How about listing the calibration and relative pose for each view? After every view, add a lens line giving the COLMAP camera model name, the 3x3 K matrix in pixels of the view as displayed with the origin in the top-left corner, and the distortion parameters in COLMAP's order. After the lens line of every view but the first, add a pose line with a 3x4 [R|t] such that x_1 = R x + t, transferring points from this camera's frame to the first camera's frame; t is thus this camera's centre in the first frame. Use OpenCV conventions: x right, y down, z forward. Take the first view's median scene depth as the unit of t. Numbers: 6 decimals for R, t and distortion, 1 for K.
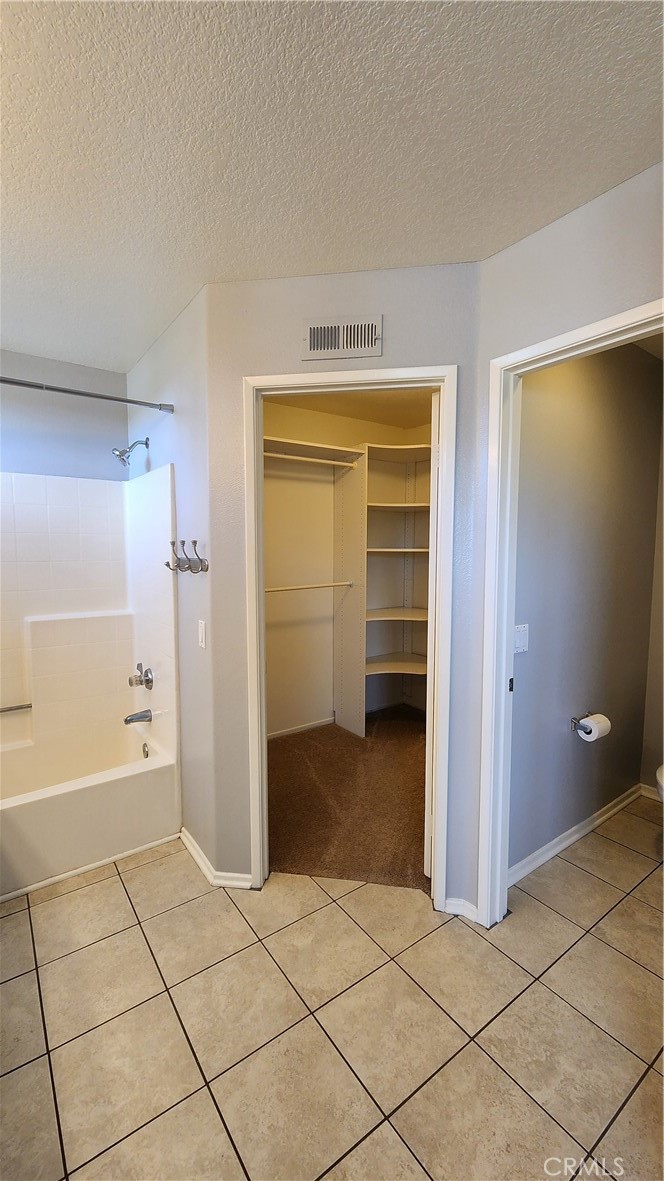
lens RADIAL K [[481.0, 0, 320.5], [0, 481.0, 591.3], [0, 0, 1]] dist [0.006805, -0.001888]
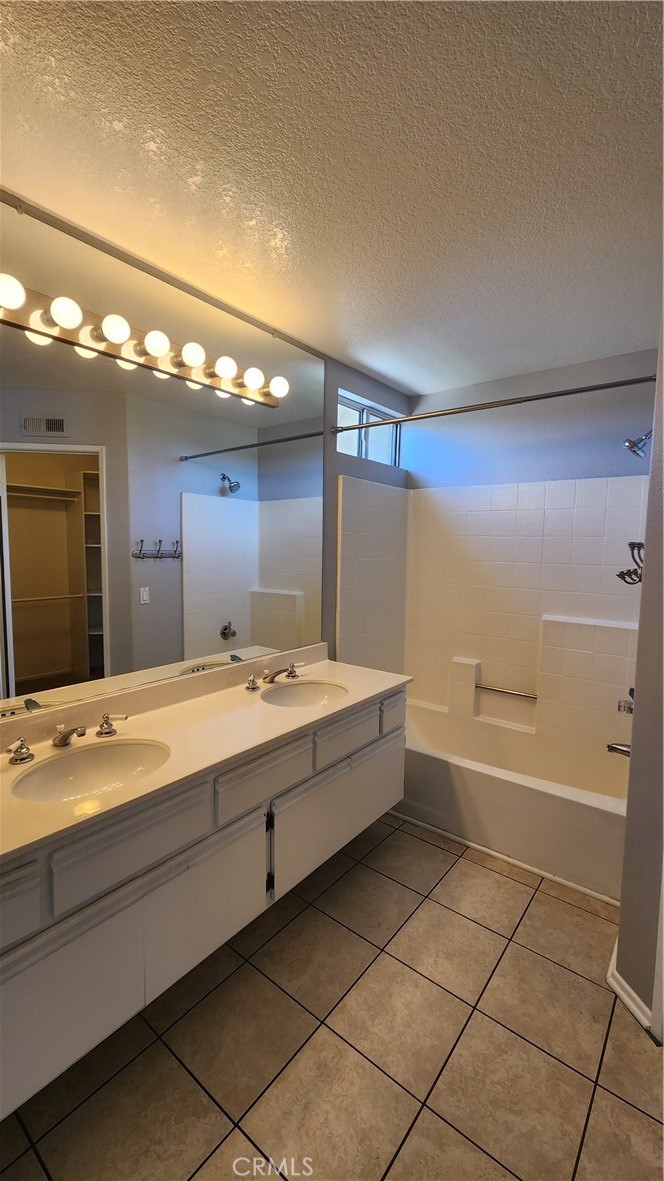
lens RADIAL K [[481.0, 0, 328.1], [0, 481.0, 590.3], [0, 0, 1]] dist [0.006805, -0.001888]
pose [[0.288716, 0.093673, -0.952821, 0.348330], [-0.107078, 0.992118, 0.065091, -0.025192], [0.951408, 0.083233, 0.296471, 0.293286]]
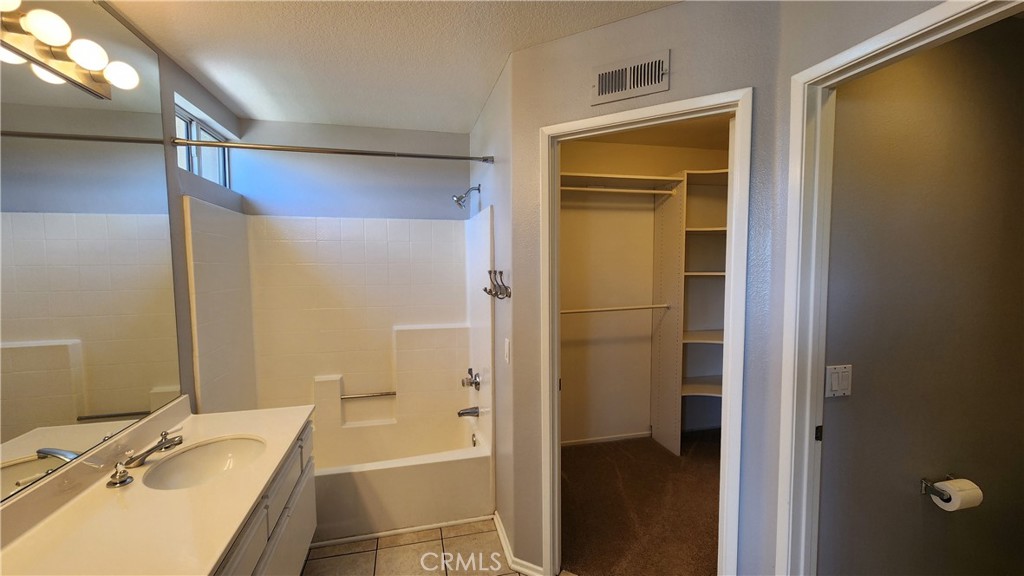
lens RADIAL K [[417.1, 0, 504.9], [0, 417.1, 298.6], [0, 0, 1]] dist [0.006805, -0.001888]
pose [[0.930315, 0.022826, -0.366050, 0.120327], [-0.026896, 0.999620, -0.006023, -0.031155], [0.365773, 0.015449, 0.930576, 0.055424]]
